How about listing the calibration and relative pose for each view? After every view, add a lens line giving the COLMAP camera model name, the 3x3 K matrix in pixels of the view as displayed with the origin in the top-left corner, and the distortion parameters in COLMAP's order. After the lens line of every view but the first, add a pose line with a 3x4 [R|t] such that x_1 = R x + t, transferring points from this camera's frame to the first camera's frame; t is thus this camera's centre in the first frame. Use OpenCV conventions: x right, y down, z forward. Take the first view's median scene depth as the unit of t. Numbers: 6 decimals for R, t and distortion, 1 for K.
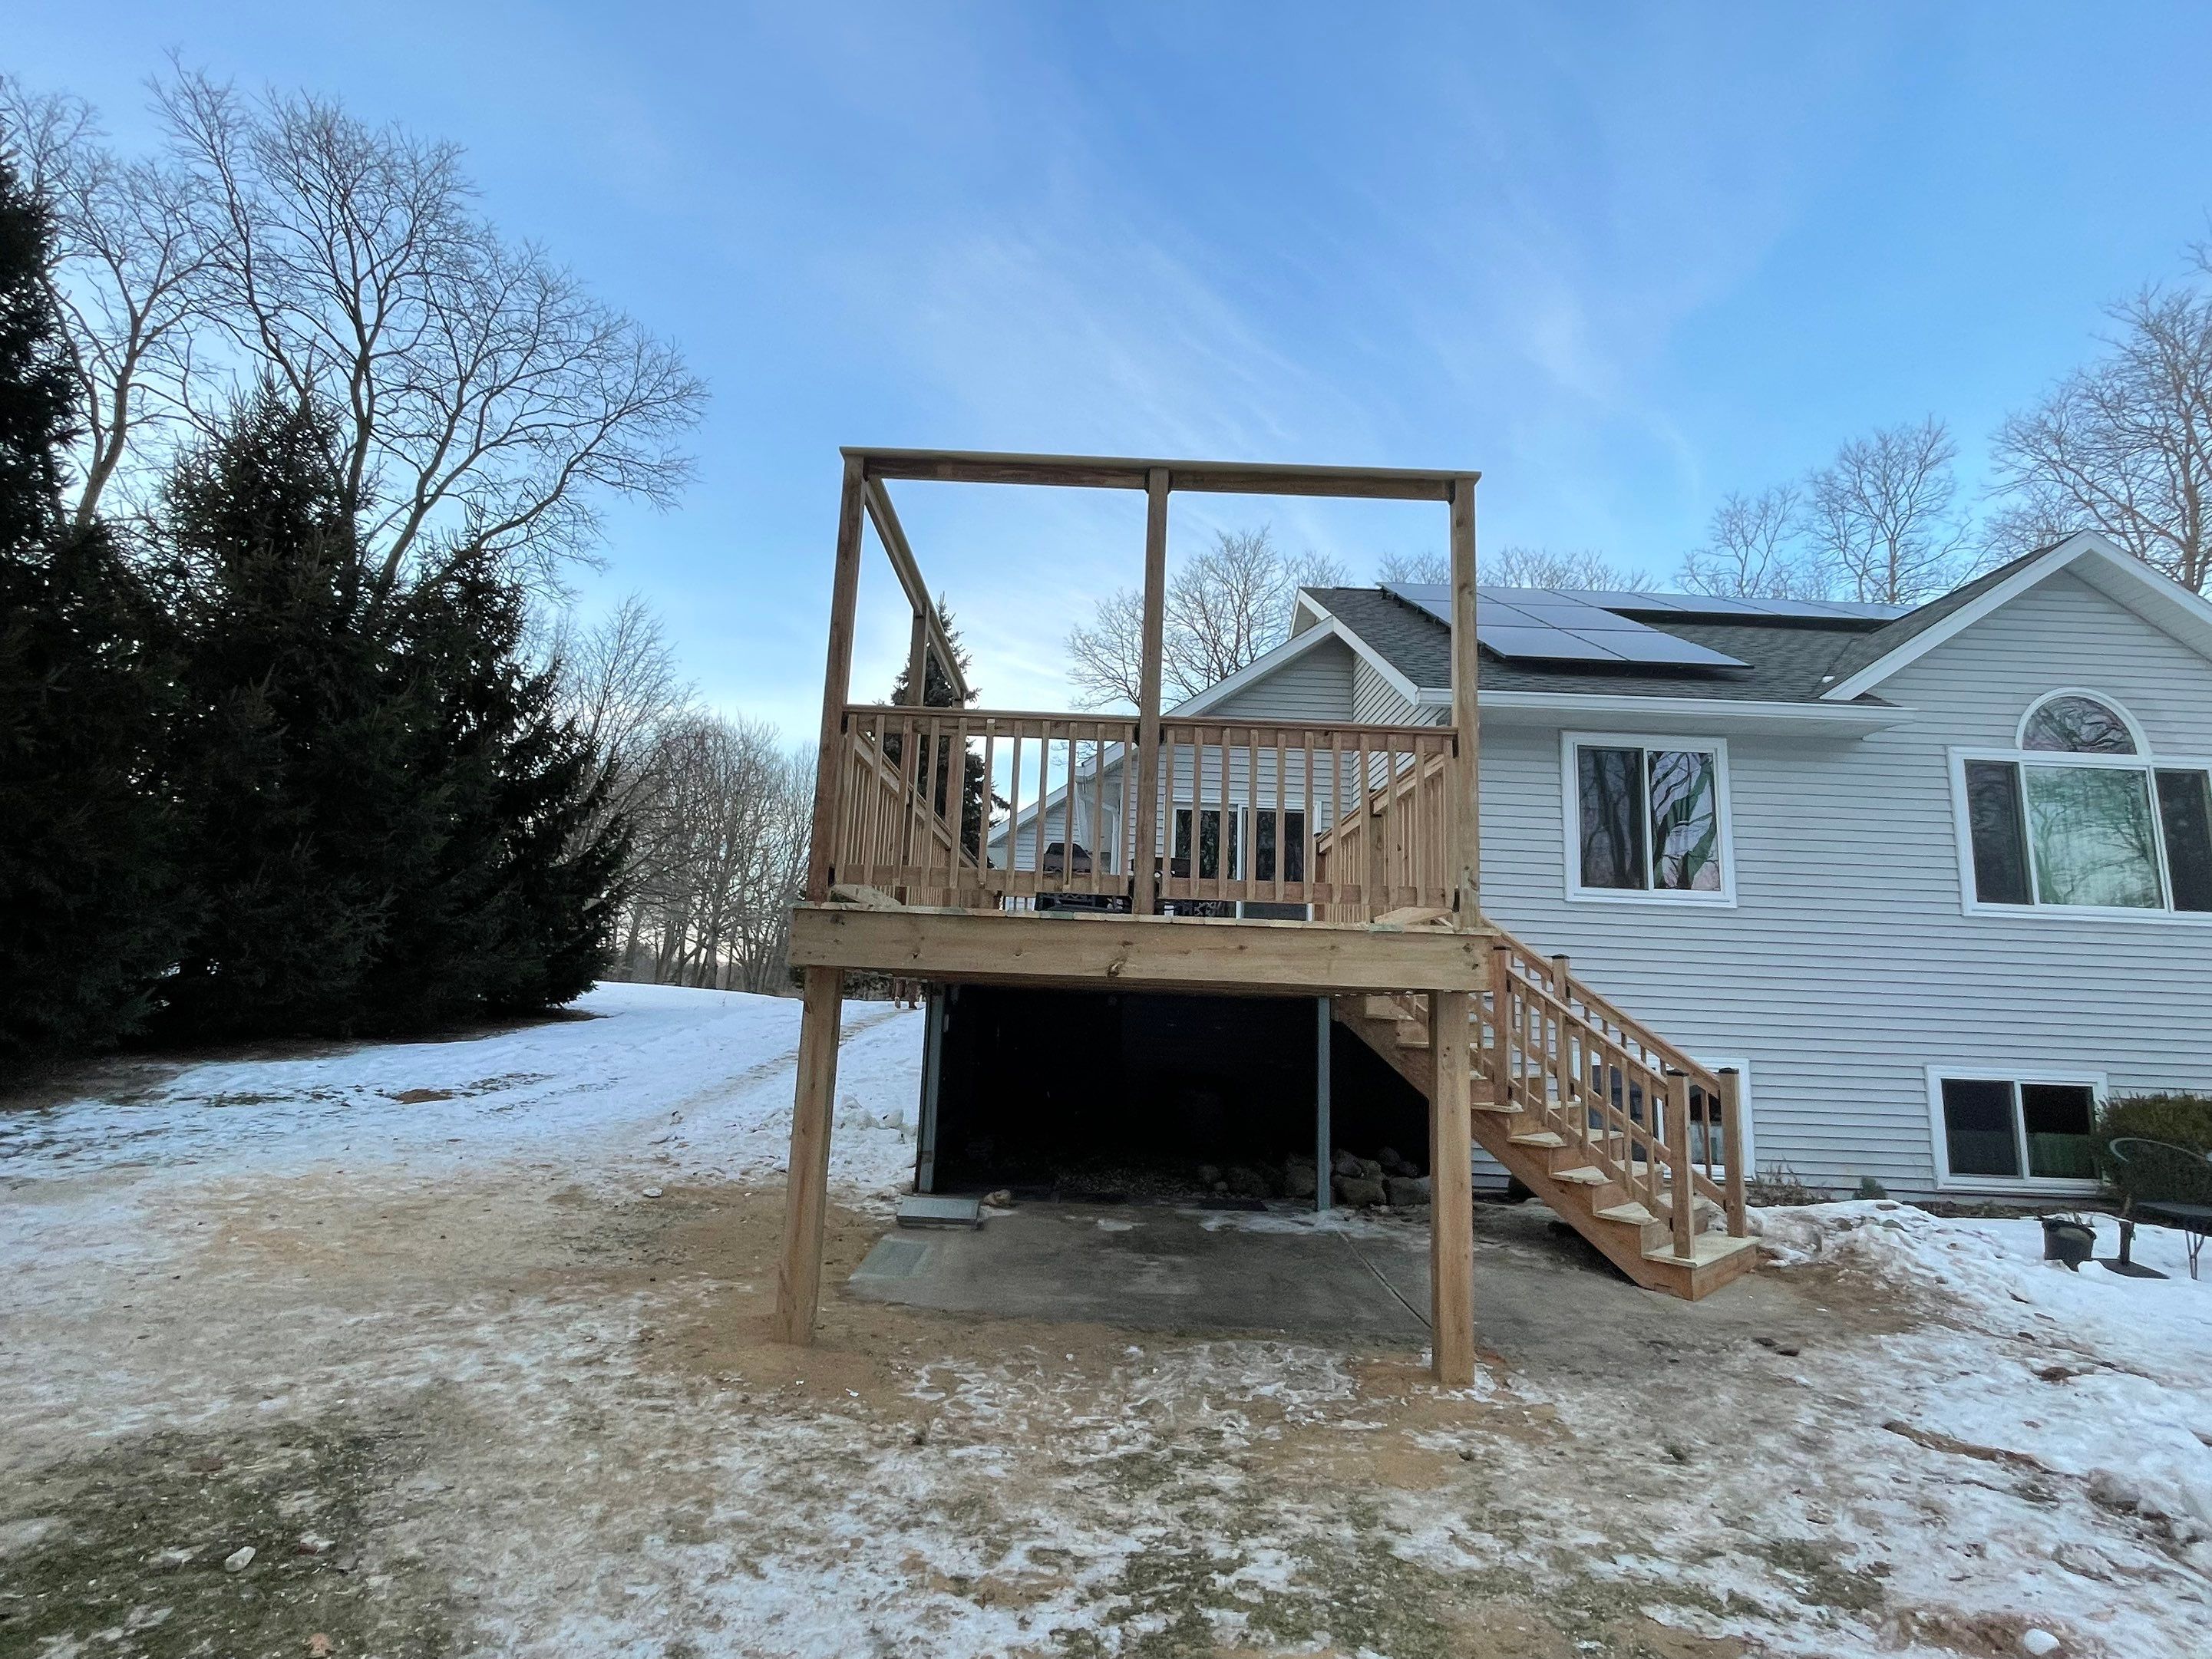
lens RADIAL K [[1041.1, 0, 1103.3], [0, 1041.1, 831.8], [0, 0, 1]] dist [-0.000078, -0.002765]
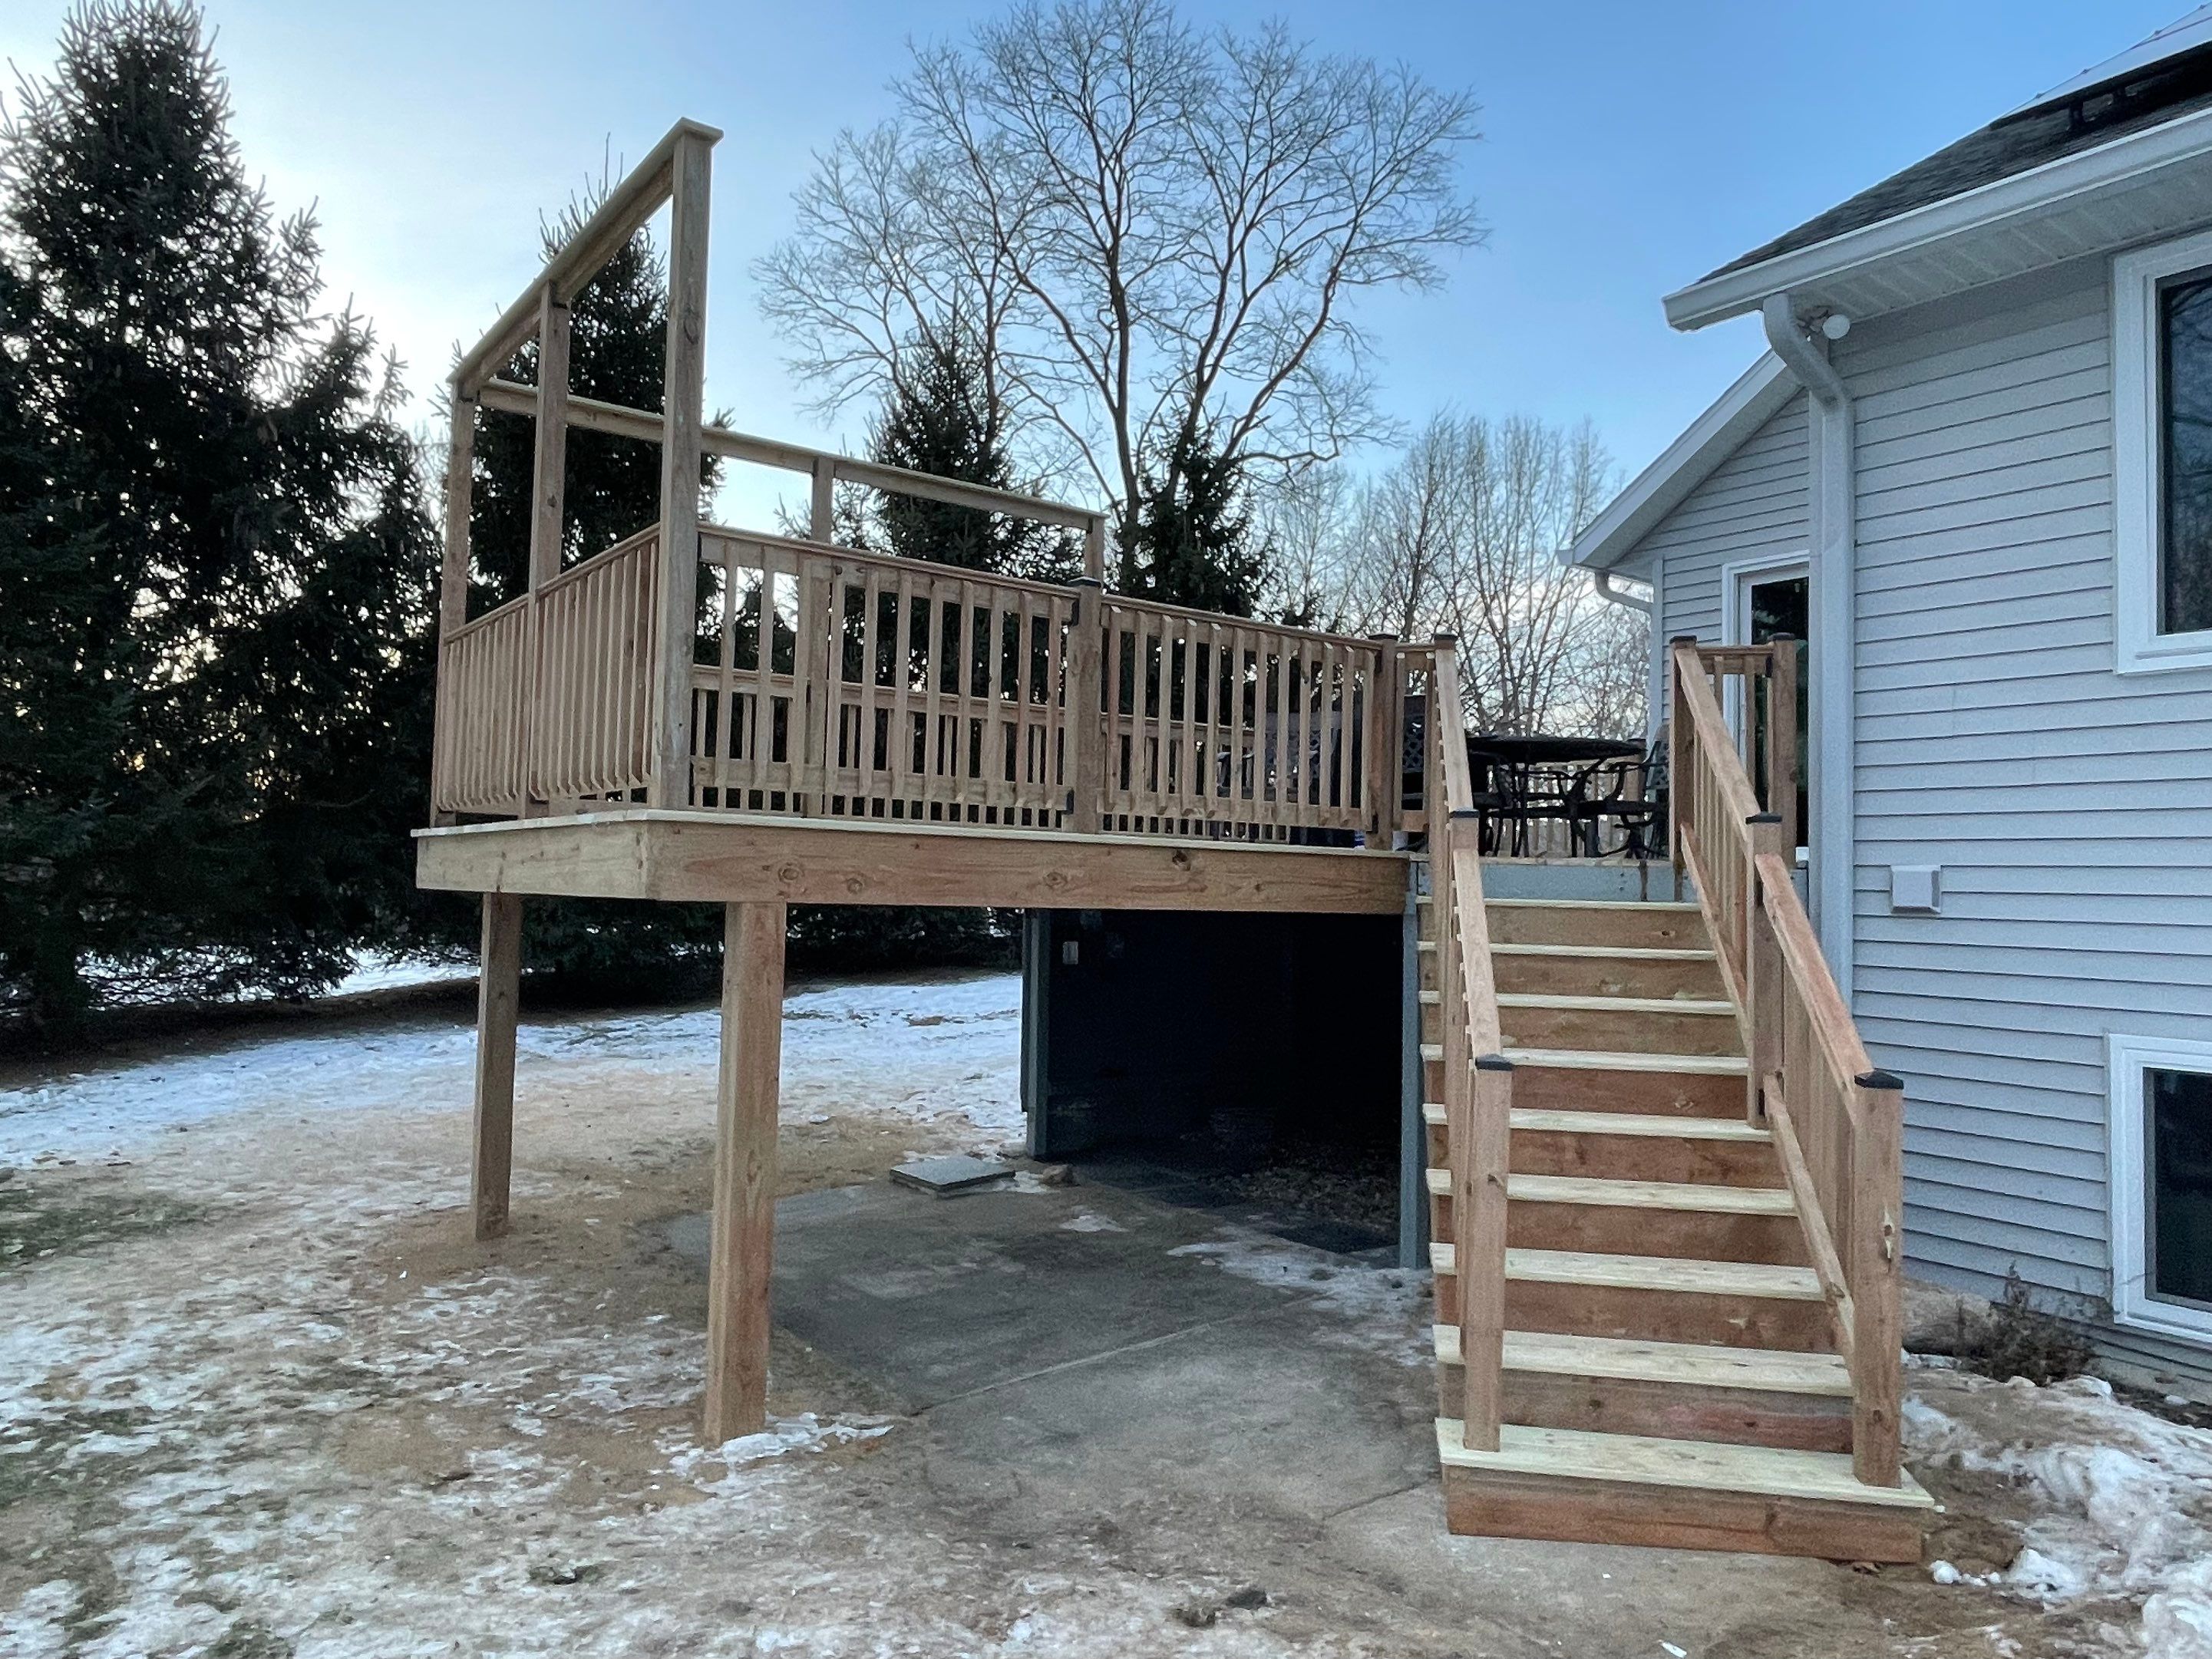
lens RADIAL K [[1457.8, 0, 1097.3], [0, 1457.8, 823.9], [0, 0, 1]] dist [0.003787, -0.009176]
pose [[0.593222, -0.063131, -0.802560, 0.684897], [0.130261, 0.991311, 0.018306, 0.063907], [0.794430, -0.115402, 0.596291, 0.339222]]
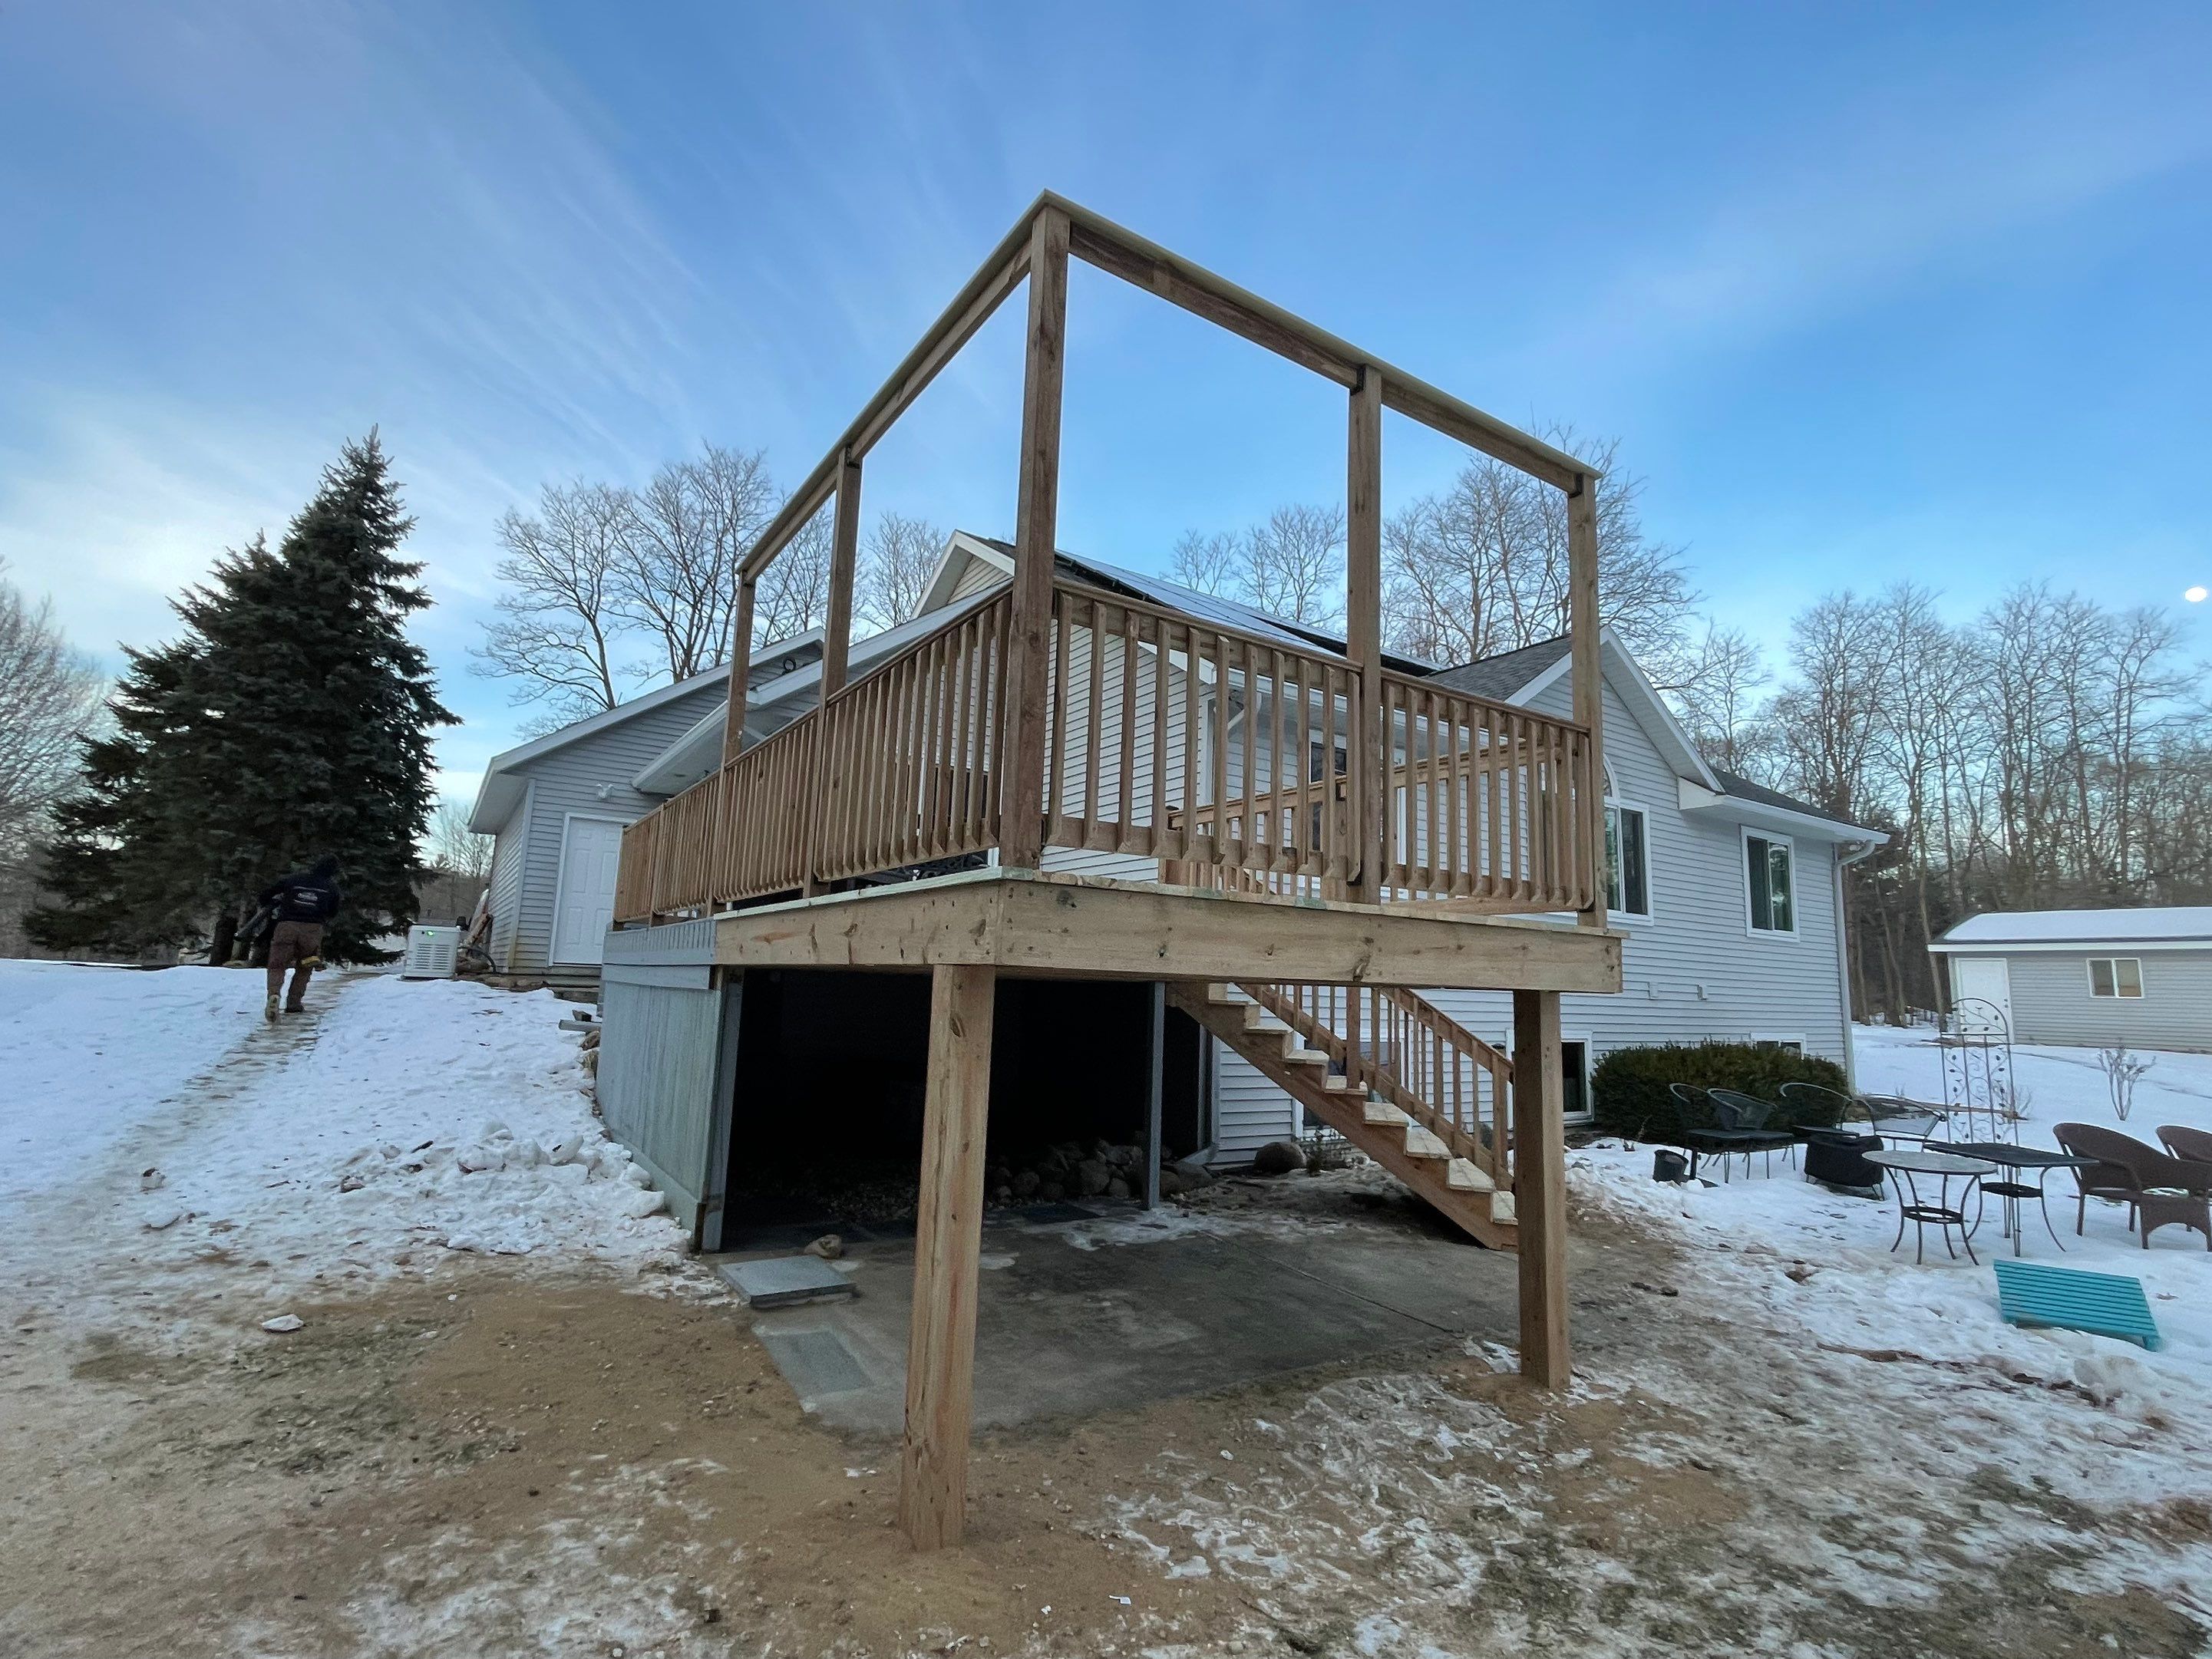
lens RADIAL K [[1041.1, 0, 1108.1], [0, 1041.1, 831.9], [0, 0, 1]] dist [-0.000078, -0.002765]
pose [[0.838584, 0.070682, 0.540167, -0.305970], [-0.091670, 0.995717, 0.012022, 0.016031], [-0.537004, -0.059599, 0.841472, 0.219124]]
